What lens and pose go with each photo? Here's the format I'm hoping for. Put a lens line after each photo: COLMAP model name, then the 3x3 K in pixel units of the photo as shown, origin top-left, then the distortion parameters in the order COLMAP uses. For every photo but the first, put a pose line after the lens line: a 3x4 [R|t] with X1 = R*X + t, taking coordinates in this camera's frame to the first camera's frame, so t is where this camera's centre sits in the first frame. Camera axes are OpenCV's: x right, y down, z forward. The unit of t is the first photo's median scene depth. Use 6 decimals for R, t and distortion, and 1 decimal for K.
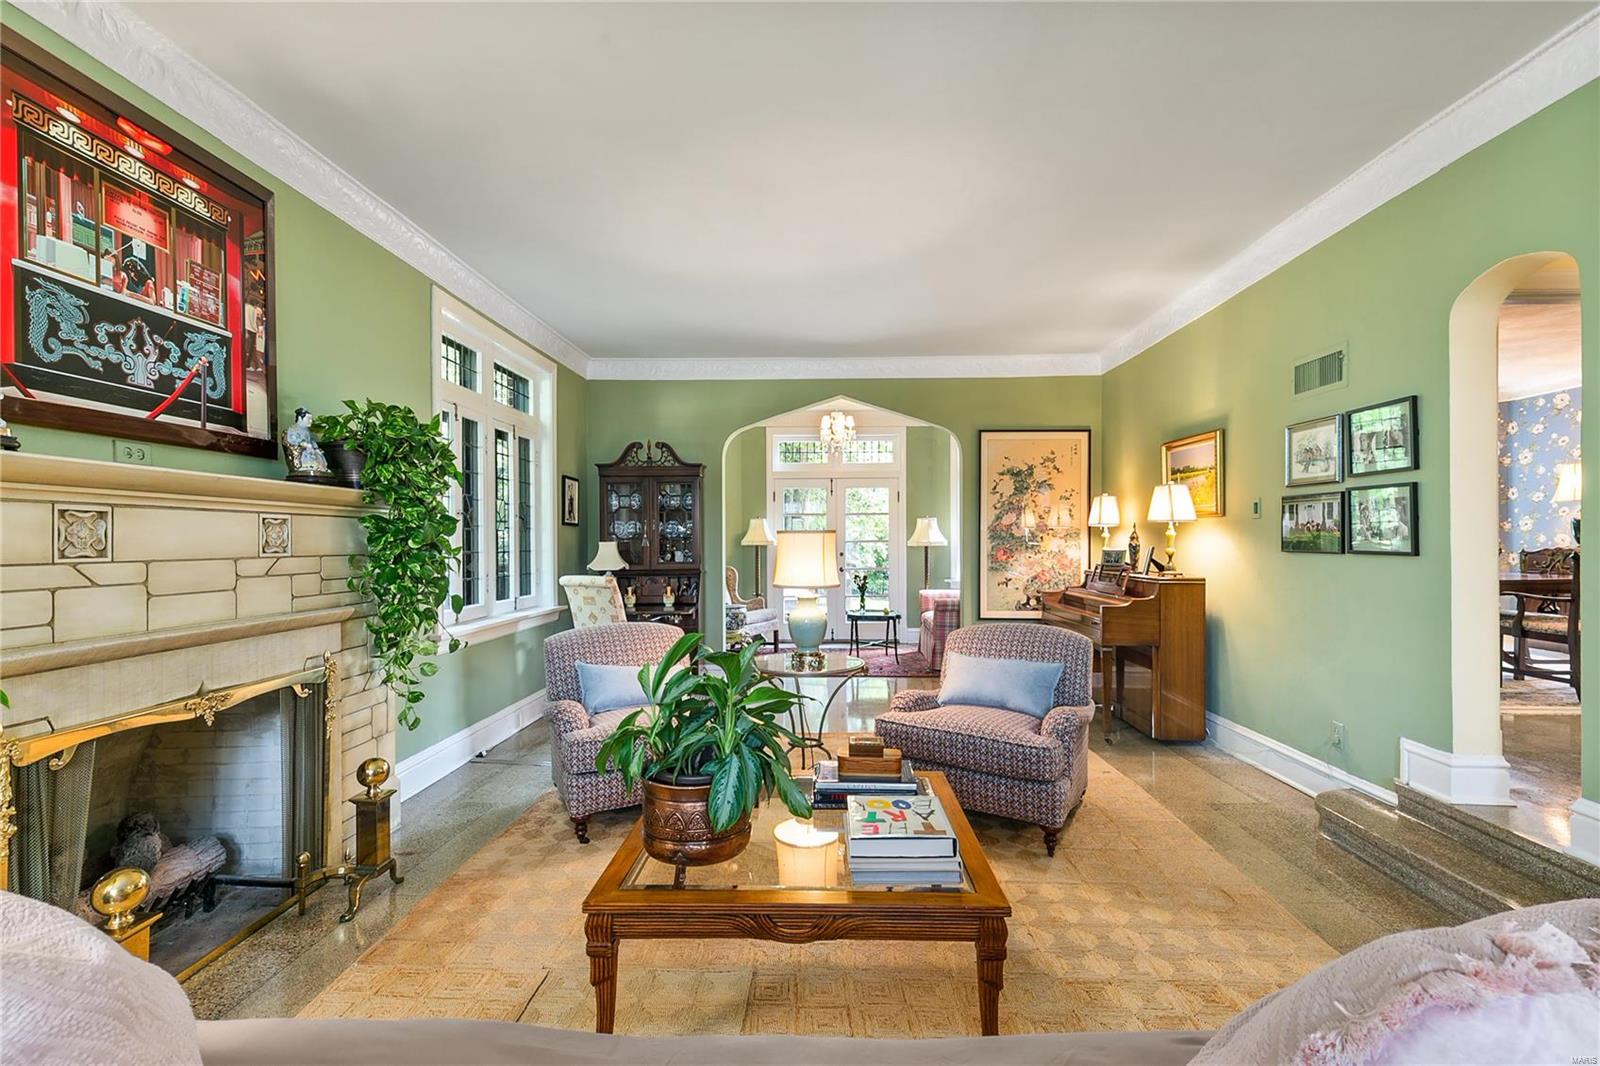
lens RADIAL K [[731.0, 0, 804.0], [0, 731.0, 540.2], [0, 0, 1]] dist [0.003236, 0.000315]
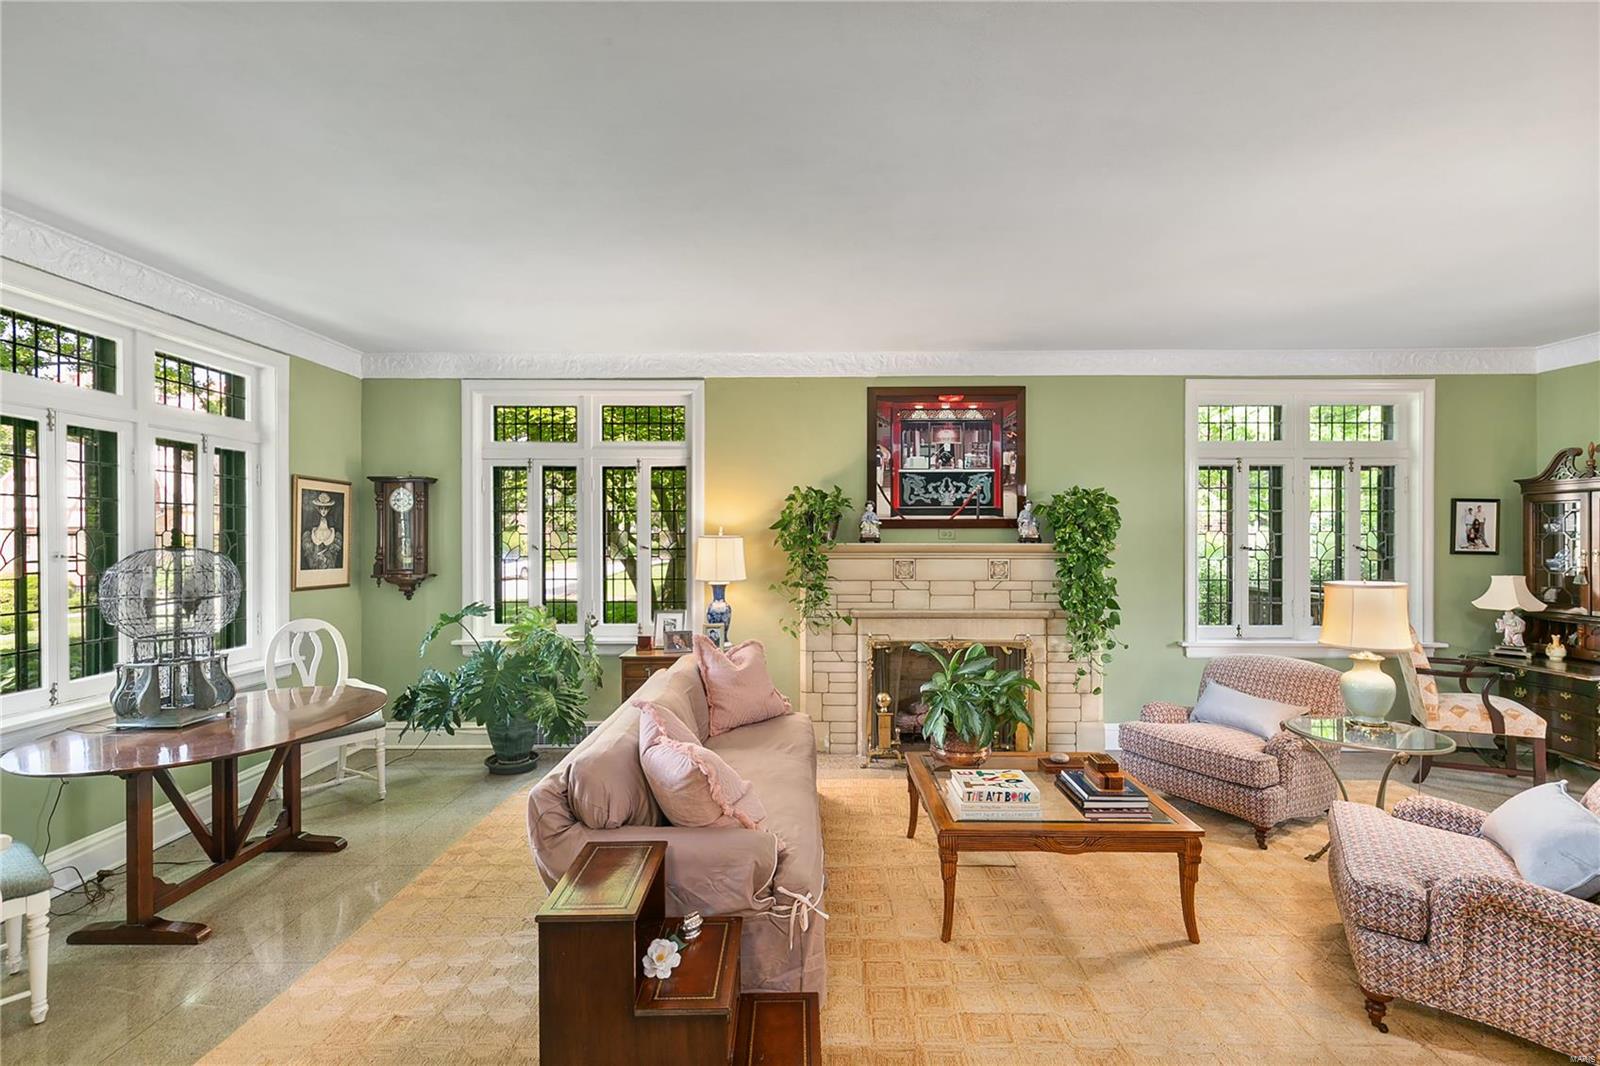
lens RADIAL K [[731.0, 0, 807.1], [0, 731.0, 537.2], [0, 0, 1]] dist [0.003236, 0.000315]
pose [[0.033524, 0.012712, -0.999357, 1.328612], [-0.000683, 0.999919, 0.012696, -0.127593], [0.999438, 0.000257, 0.033530, 0.437436]]
